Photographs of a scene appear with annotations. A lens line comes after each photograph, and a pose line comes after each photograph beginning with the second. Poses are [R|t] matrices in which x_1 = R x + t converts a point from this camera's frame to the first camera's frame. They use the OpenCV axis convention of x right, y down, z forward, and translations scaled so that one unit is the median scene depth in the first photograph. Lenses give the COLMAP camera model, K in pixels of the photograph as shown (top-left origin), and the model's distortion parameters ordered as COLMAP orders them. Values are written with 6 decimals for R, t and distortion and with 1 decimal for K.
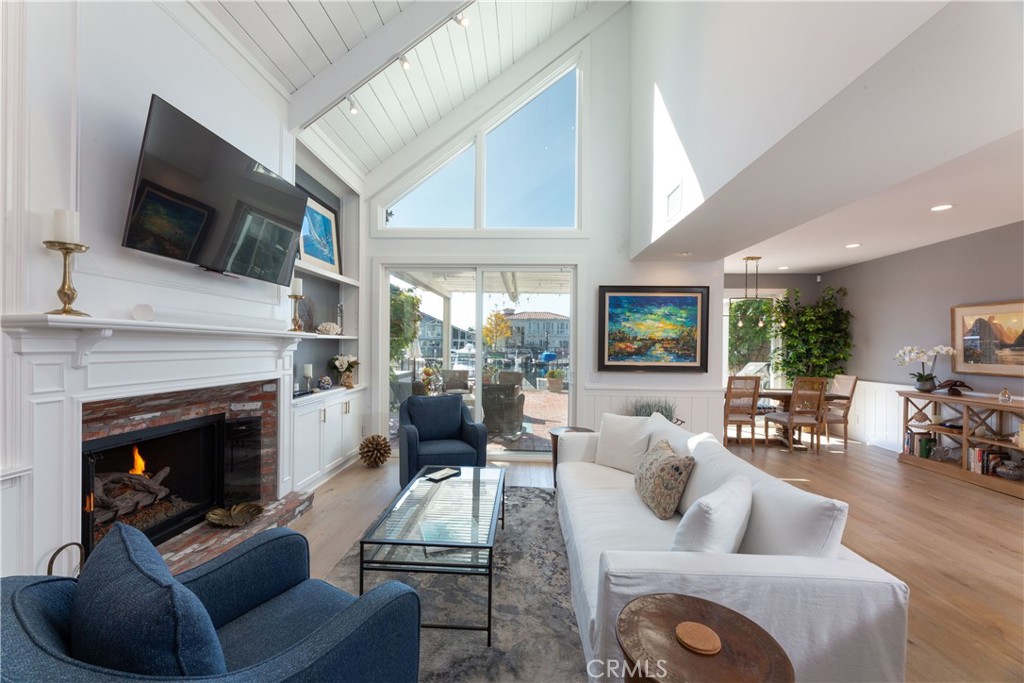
lens RADIAL K [[413.0, 0, 509.0], [0, 413.0, 345.7], [0, 0, 1]] dist [-0.003153, -0.000135]
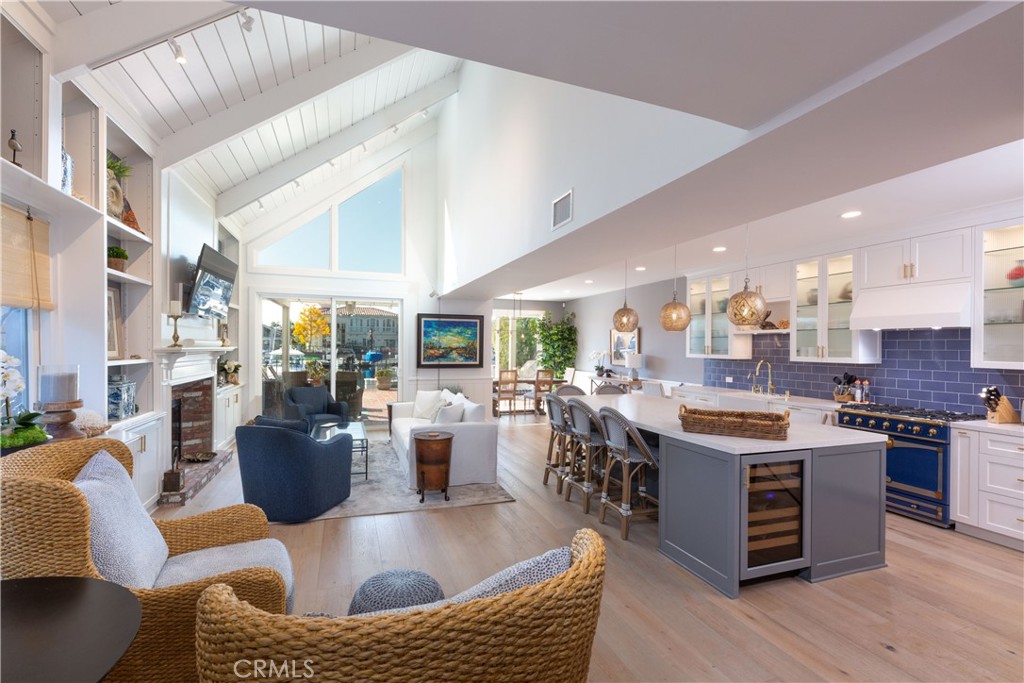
lens RADIAL K [[458.4, 0, 505.0], [0, 458.4, 347.1], [0, 0, 1]] dist [-0.002451, 0.000018]
pose [[0.929319, -0.004644, 0.369248, -0.112034], [0.001887, 0.999968, 0.007827, -0.031403], [-0.369273, -0.006577, 0.929298, -0.720305]]
